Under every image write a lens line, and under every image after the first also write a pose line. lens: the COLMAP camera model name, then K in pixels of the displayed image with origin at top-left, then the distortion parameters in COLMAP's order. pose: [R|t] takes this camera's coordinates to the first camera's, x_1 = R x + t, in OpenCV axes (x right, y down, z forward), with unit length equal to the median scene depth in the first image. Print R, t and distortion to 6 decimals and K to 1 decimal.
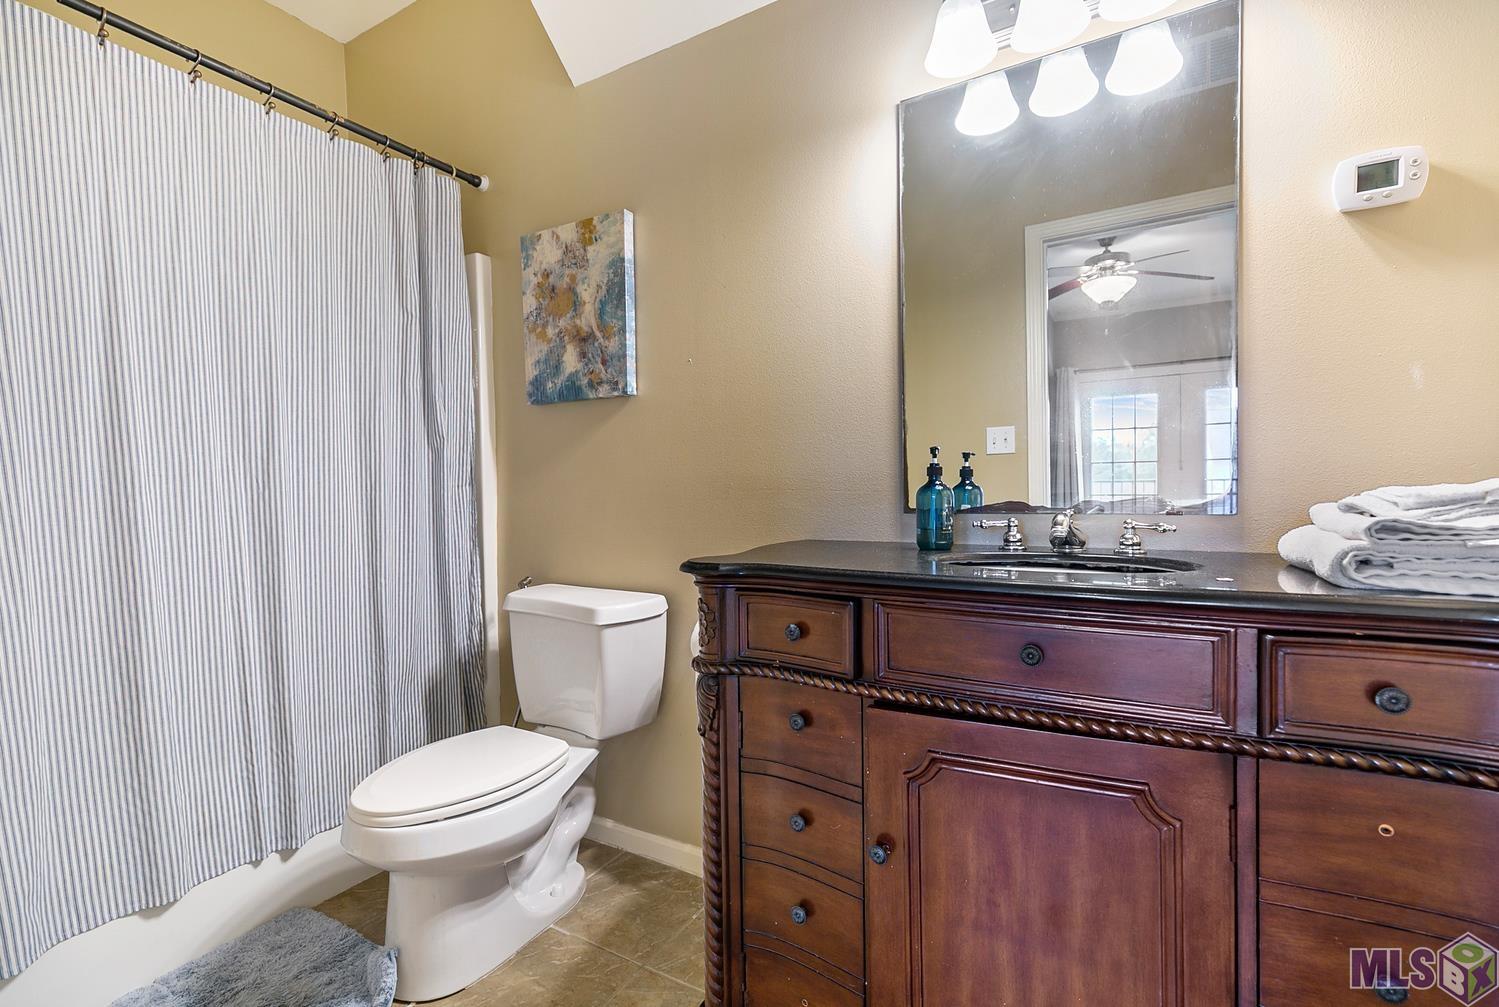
lens RADIAL K [[705.8, 0, 746.6], [0, 705.8, 498.1], [0, 0, 1]] dist [-0.007151, -0.000508]
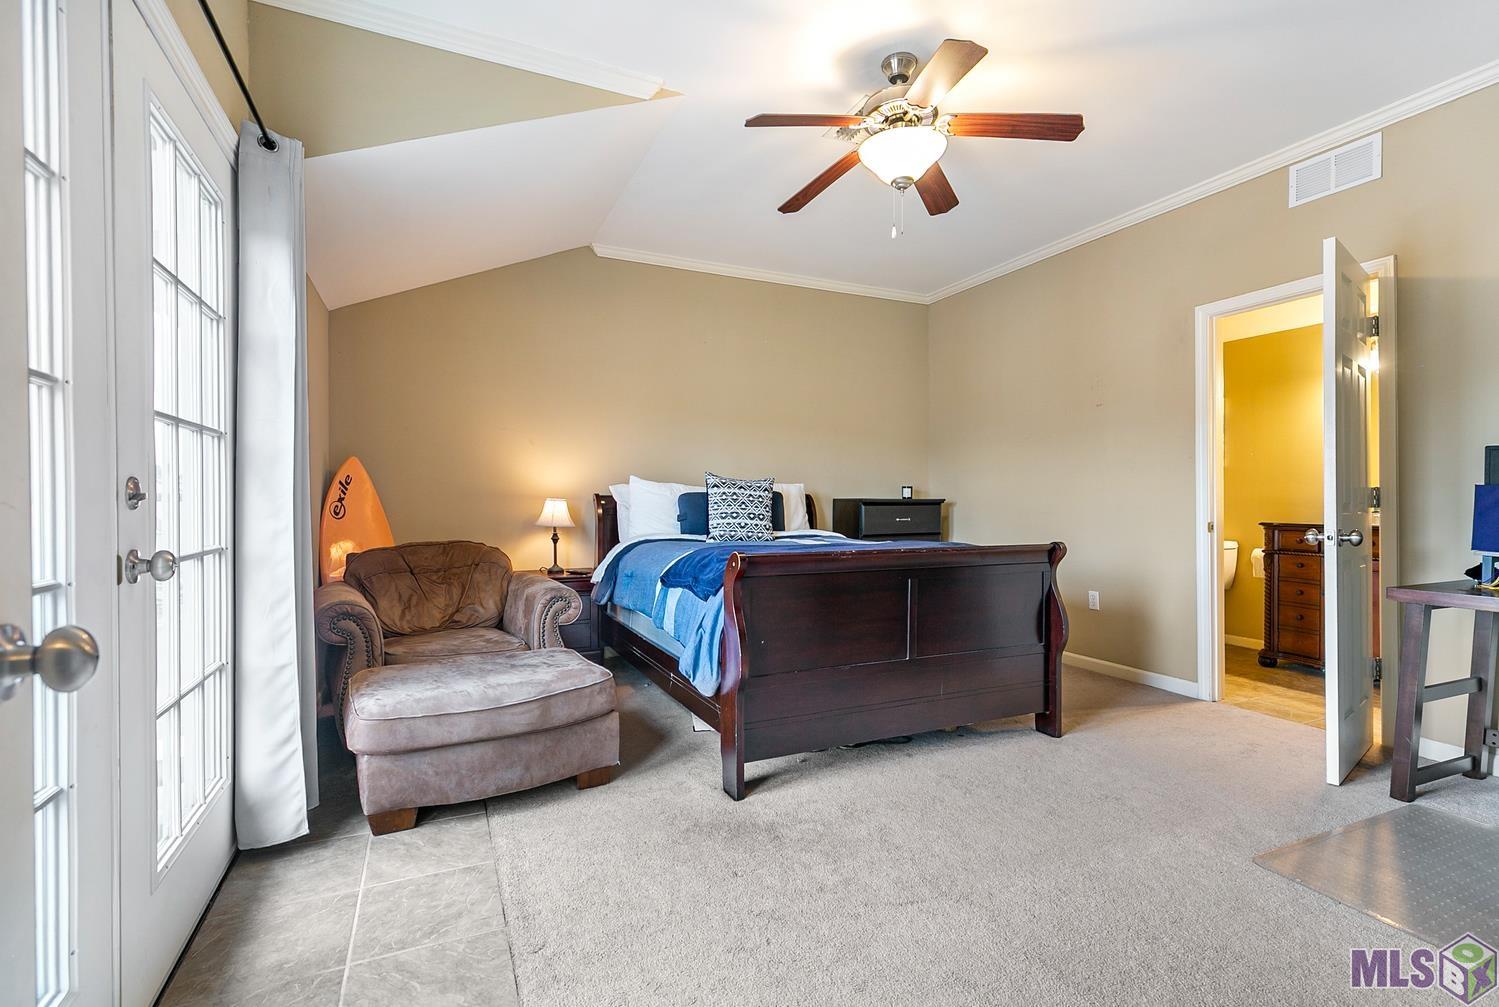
lens RADIAL K [[705.8, 0, 747.4], [0, 705.8, 506.1], [0, 0, 1]] dist [-0.007151, -0.000508]
pose [[0.825013, 0.012111, -0.564984, -0.220689], [-0.009324, 0.999926, 0.007818, 0.002628], [0.565037, -0.001182, 0.825065, -3.428948]]
